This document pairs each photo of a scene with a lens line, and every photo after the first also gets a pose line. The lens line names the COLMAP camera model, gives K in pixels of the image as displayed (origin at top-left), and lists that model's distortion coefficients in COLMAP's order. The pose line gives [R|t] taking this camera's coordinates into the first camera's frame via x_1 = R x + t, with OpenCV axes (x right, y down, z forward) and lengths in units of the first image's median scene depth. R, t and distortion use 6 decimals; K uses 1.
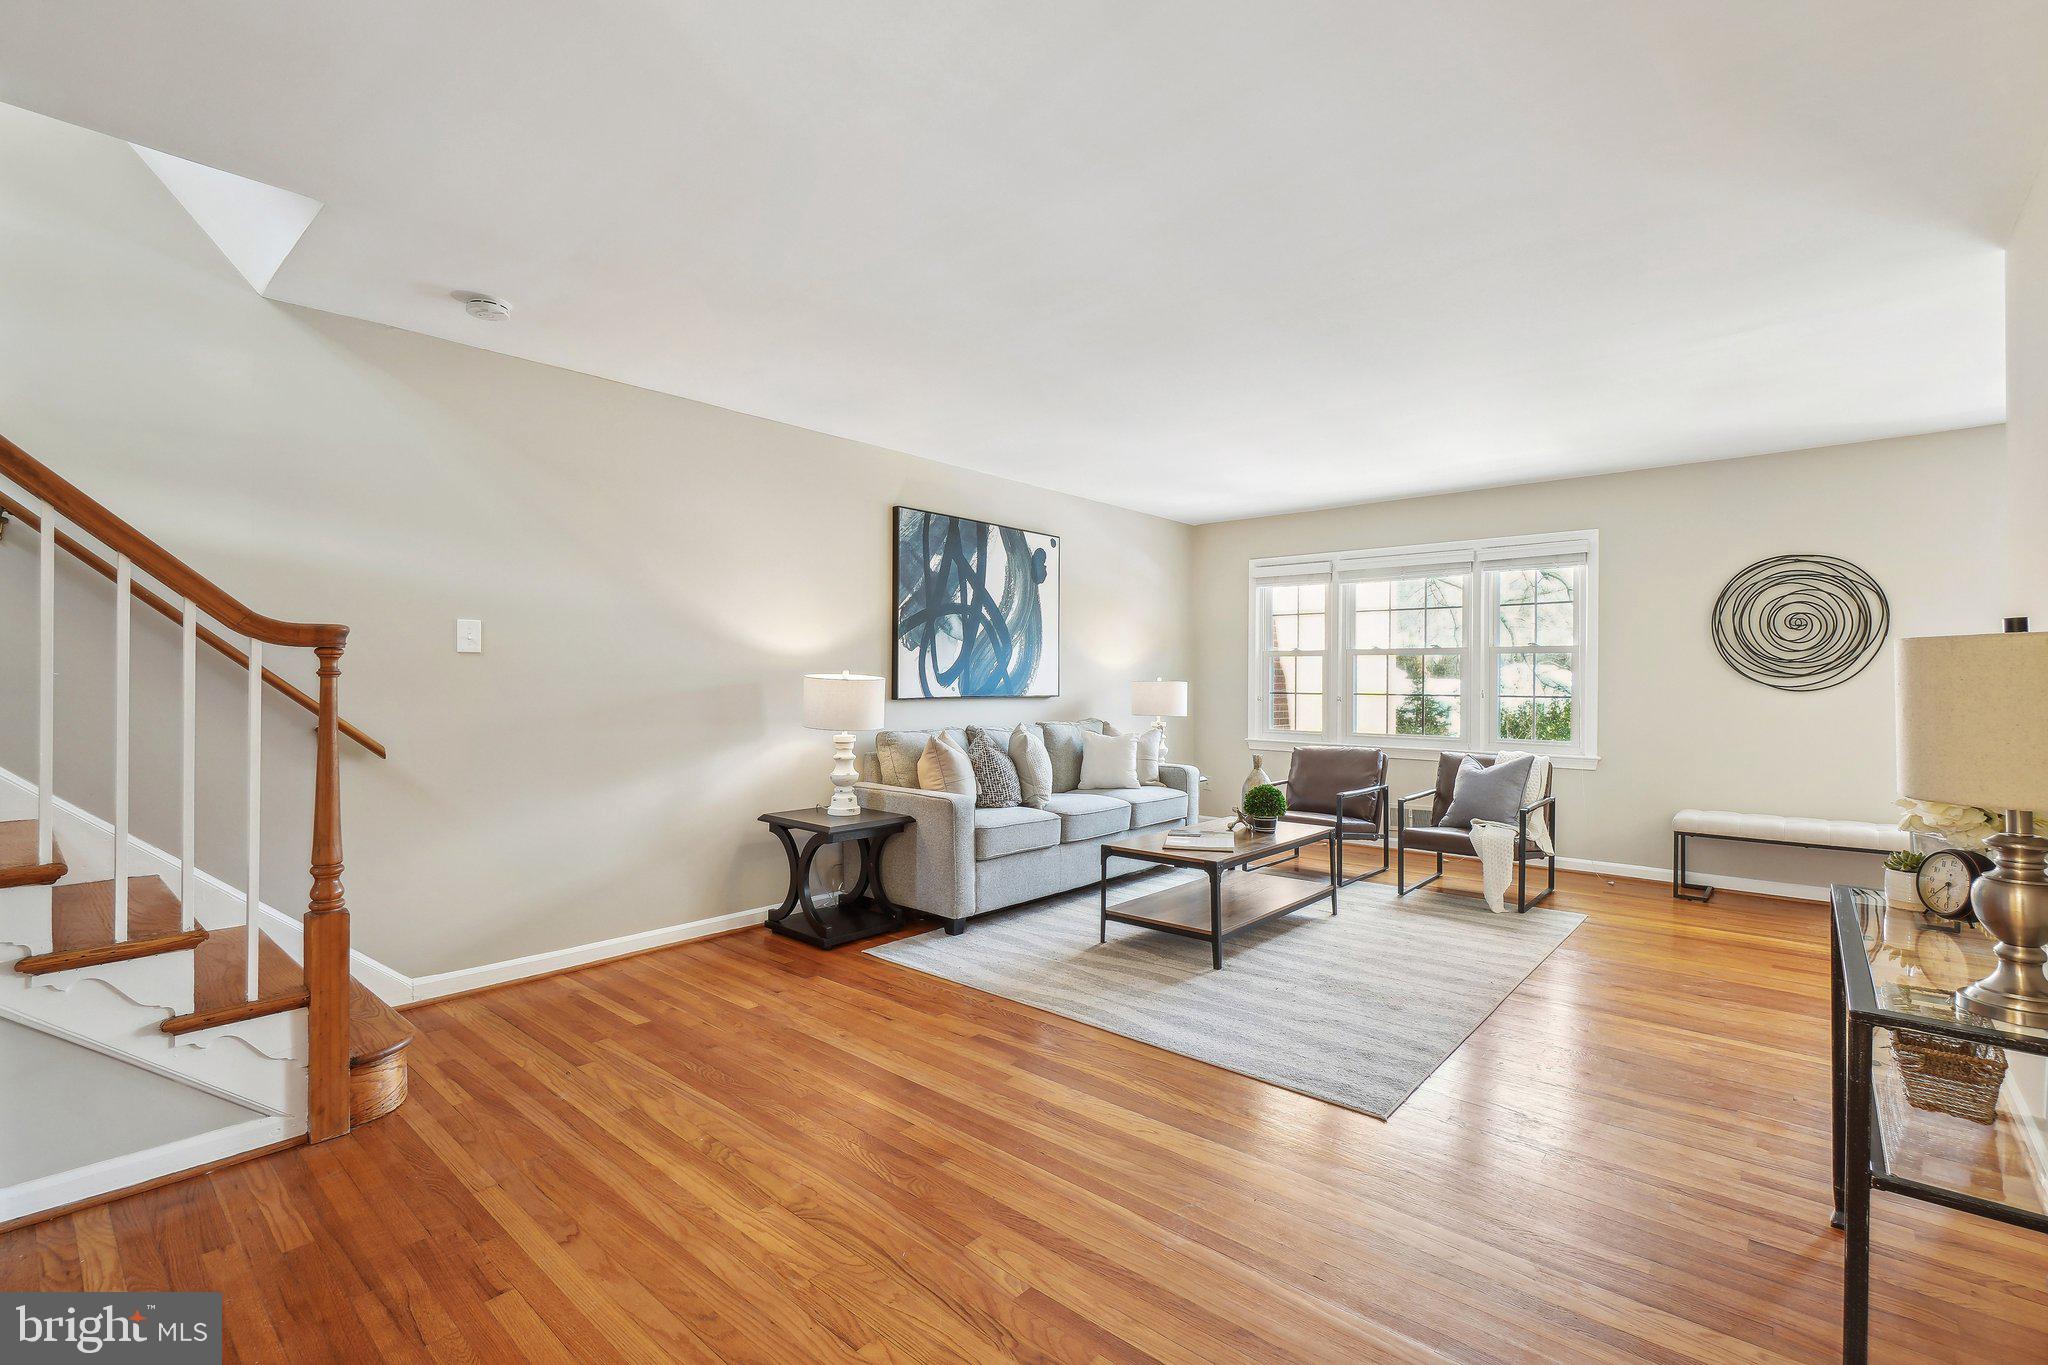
lens RADIAL K [[912.7, 0, 1033.1], [0, 912.7, 680.9], [0, 0, 1]] dist [-0.002307, -0.000884]
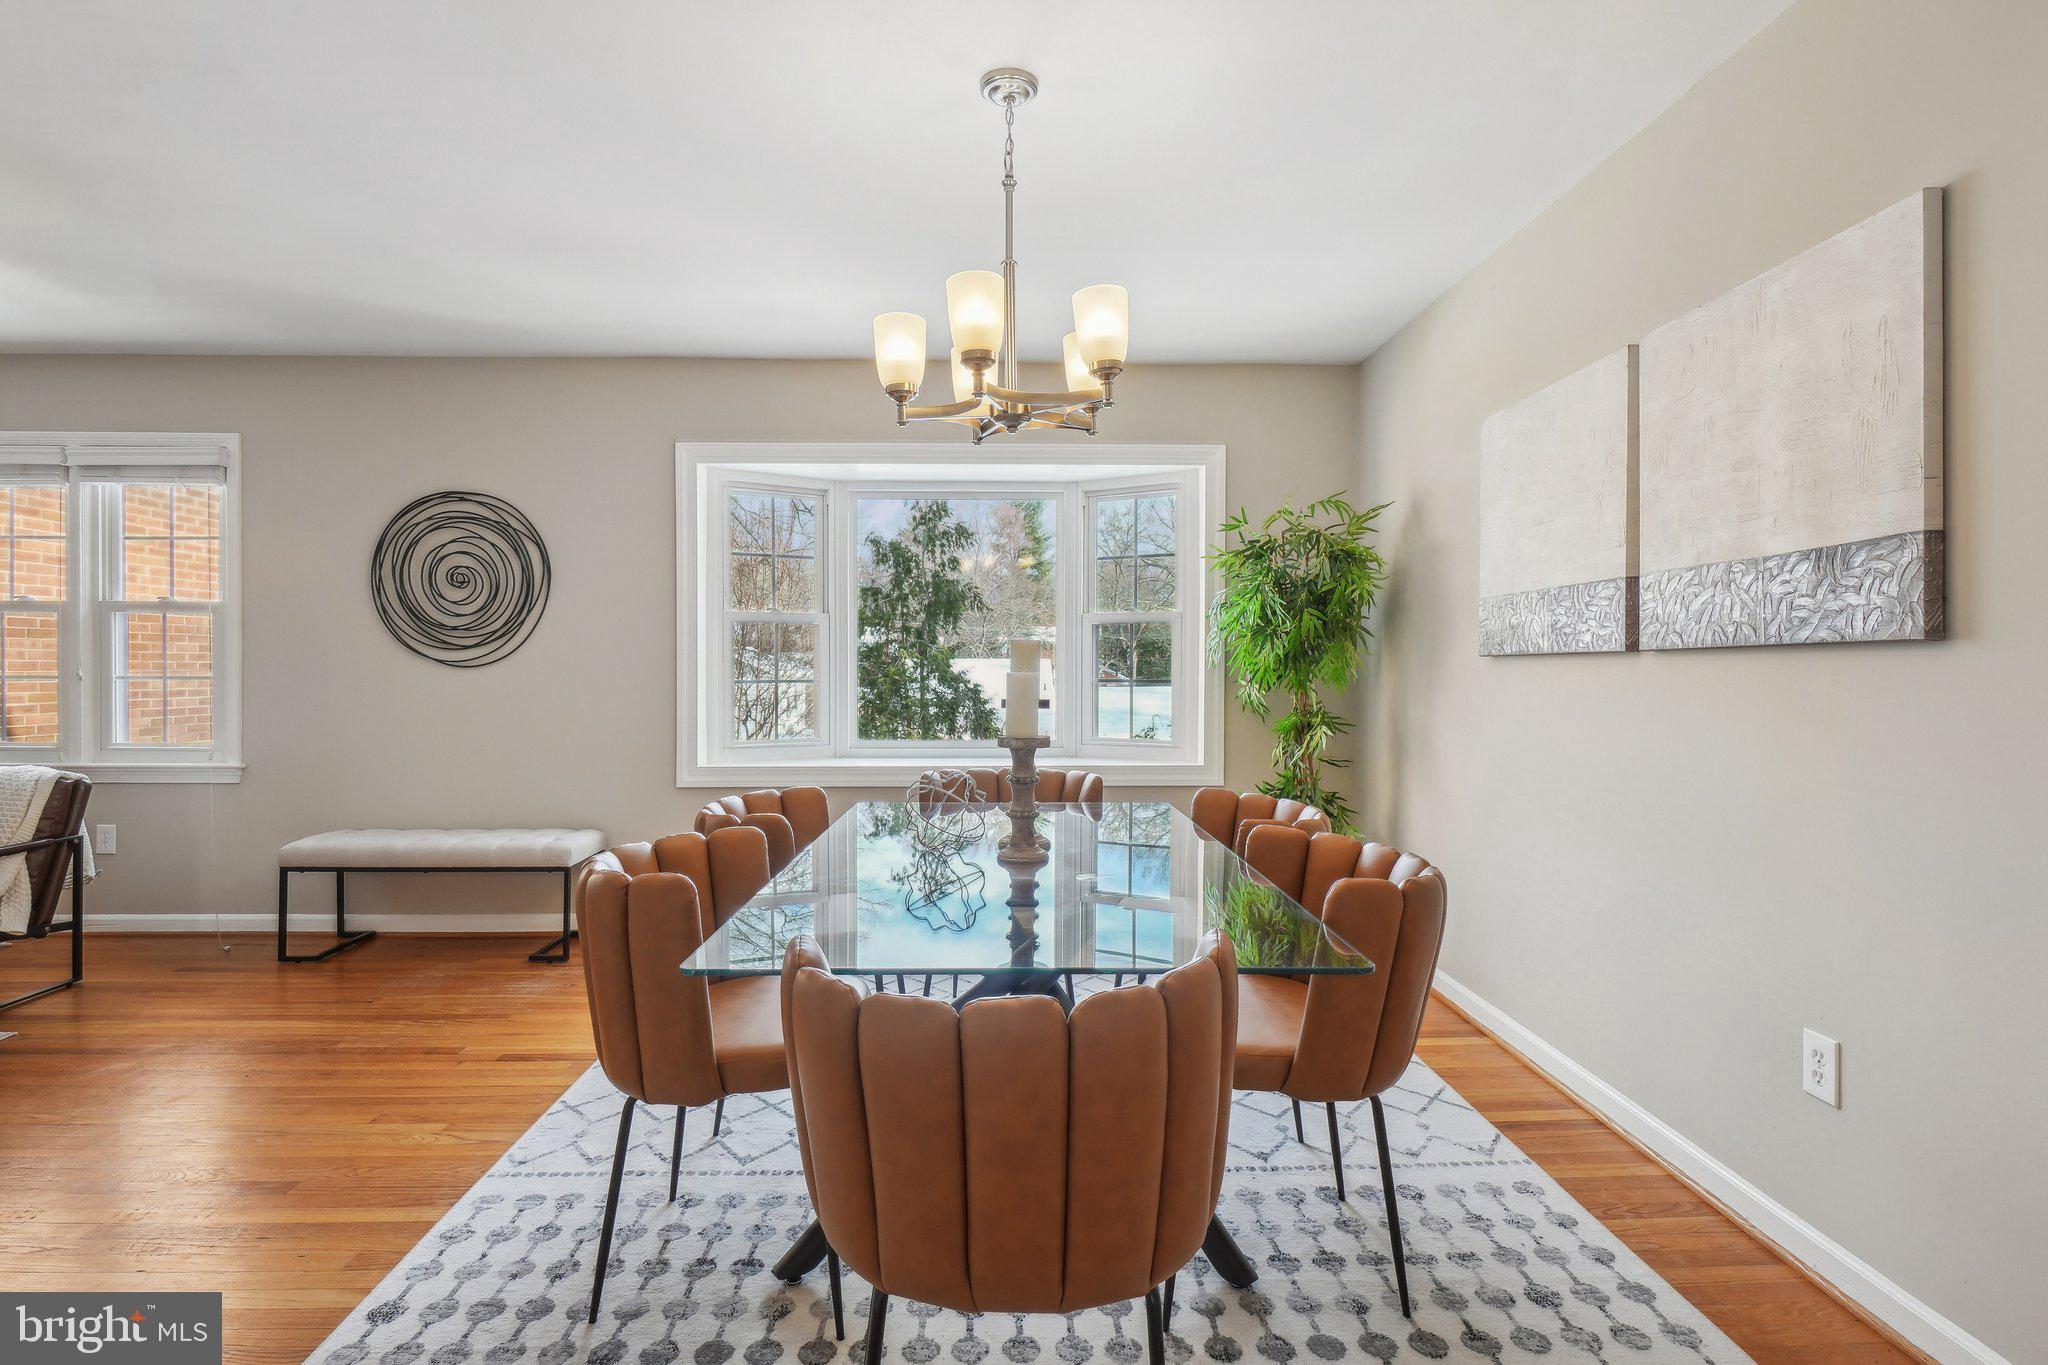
lens RADIAL K [[1065.3, 0, 1040.5], [0, 1065.3, 670.7], [0, 0, 1]] dist [0.000771, -0.003375]
pose [[0.736442, -0.001924, 0.676498, 0.339157], [0.000040, 0.999996, 0.002801, 0.006696], [-0.676501, -0.002036, 0.736439, -0.001783]]
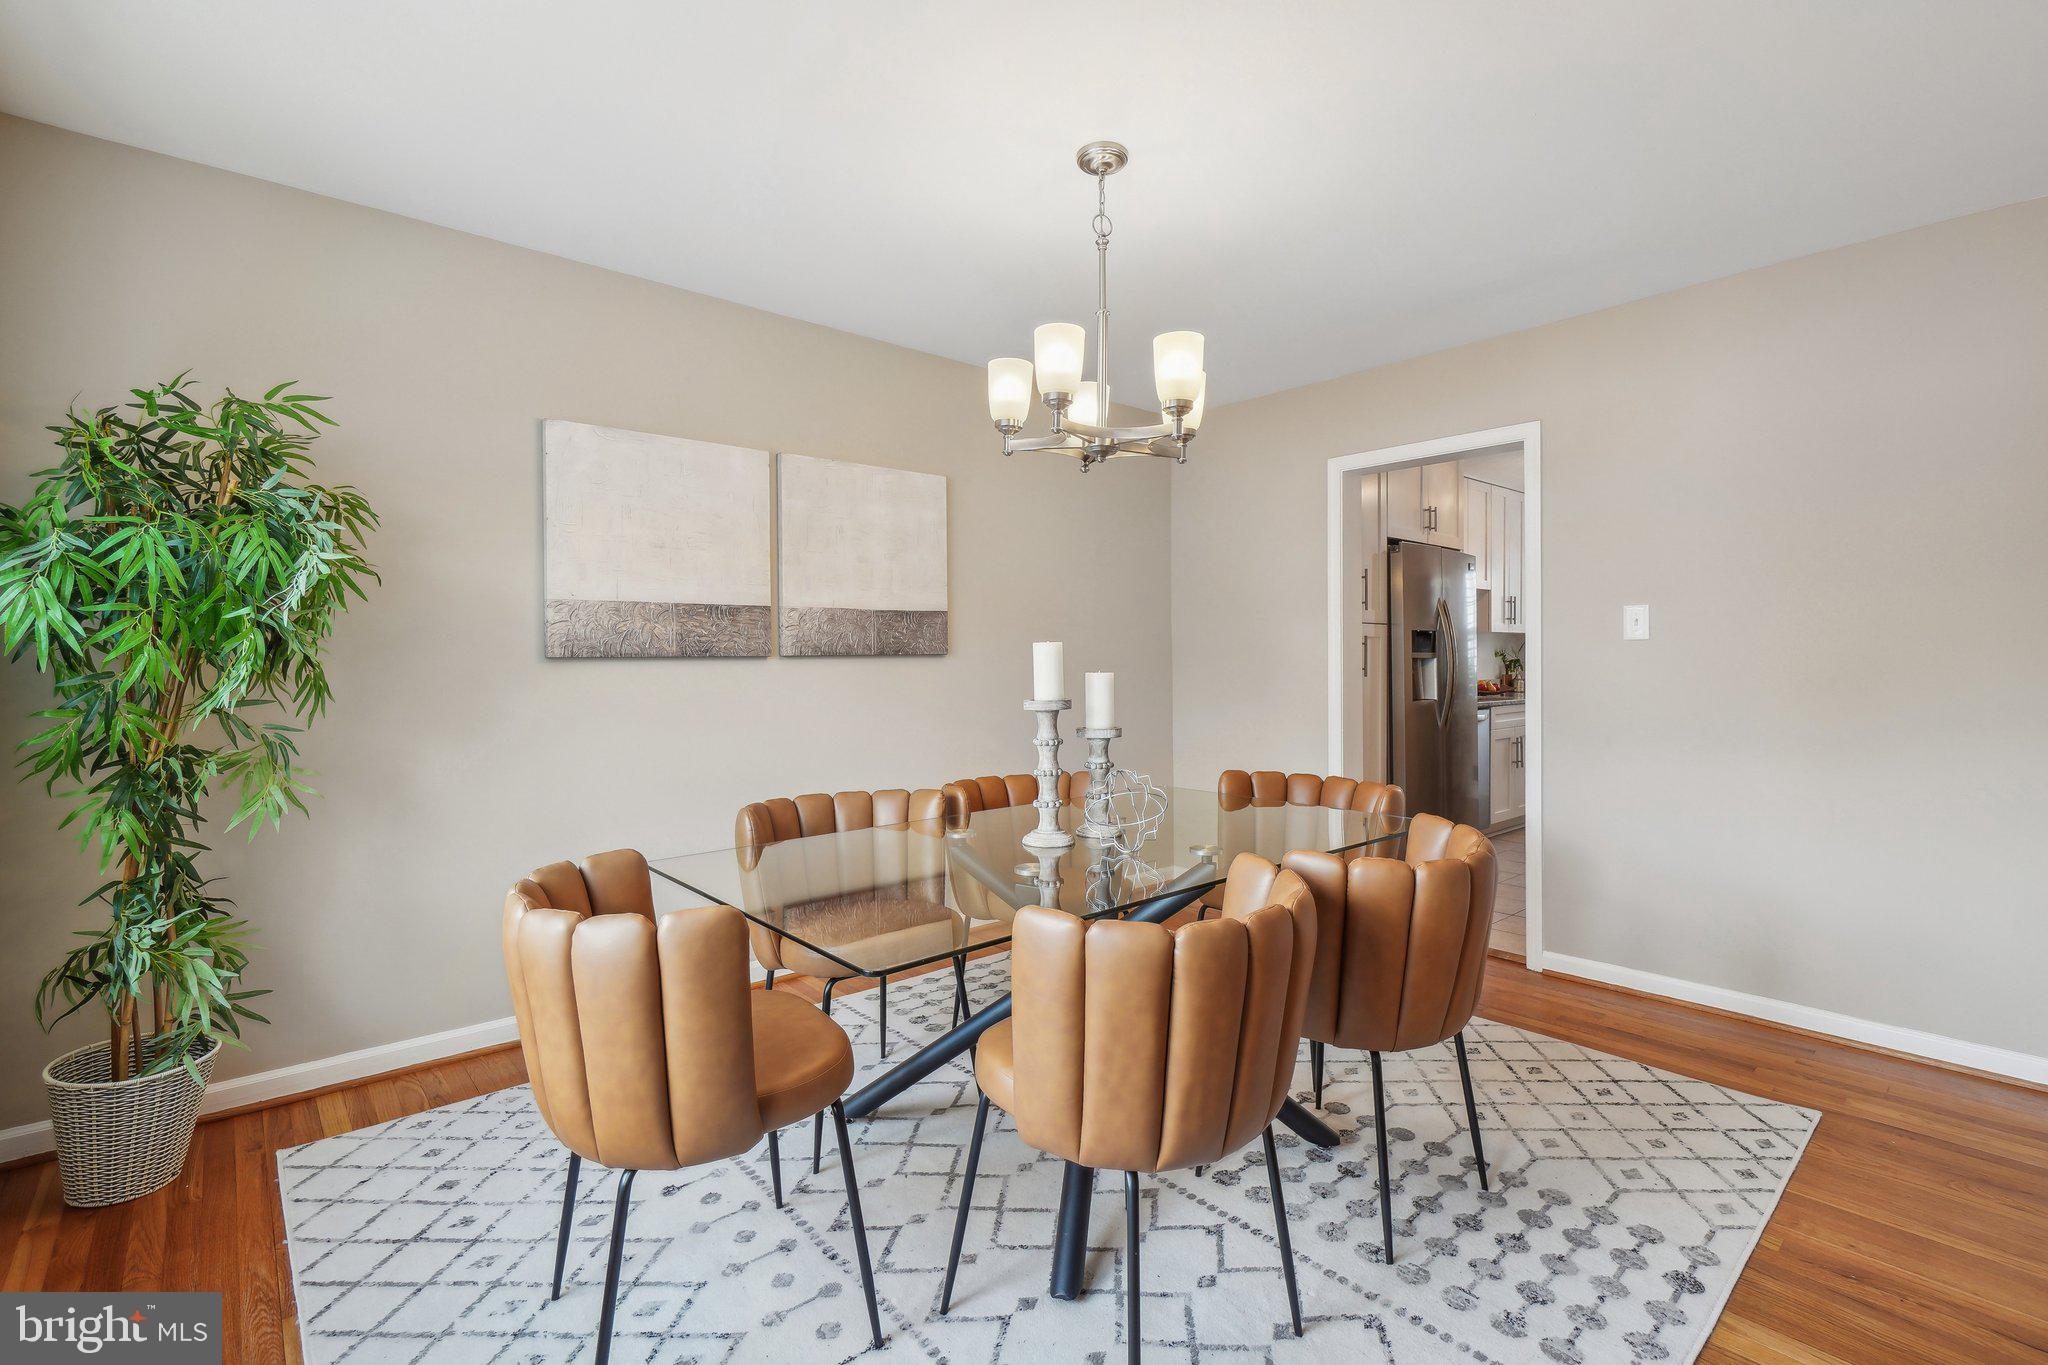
lens RADIAL K [[912.7, 0, 1016.0], [0, 912.7, 670.6], [0, 0, 1]] dist [-0.002307, -0.000884]
pose [[-0.988993, -0.001395, 0.147957, 0.675600], [0.000062, 0.999952, 0.009848, 0.002035], [-0.147964, 0.009749, -0.988945, 0.960770]]
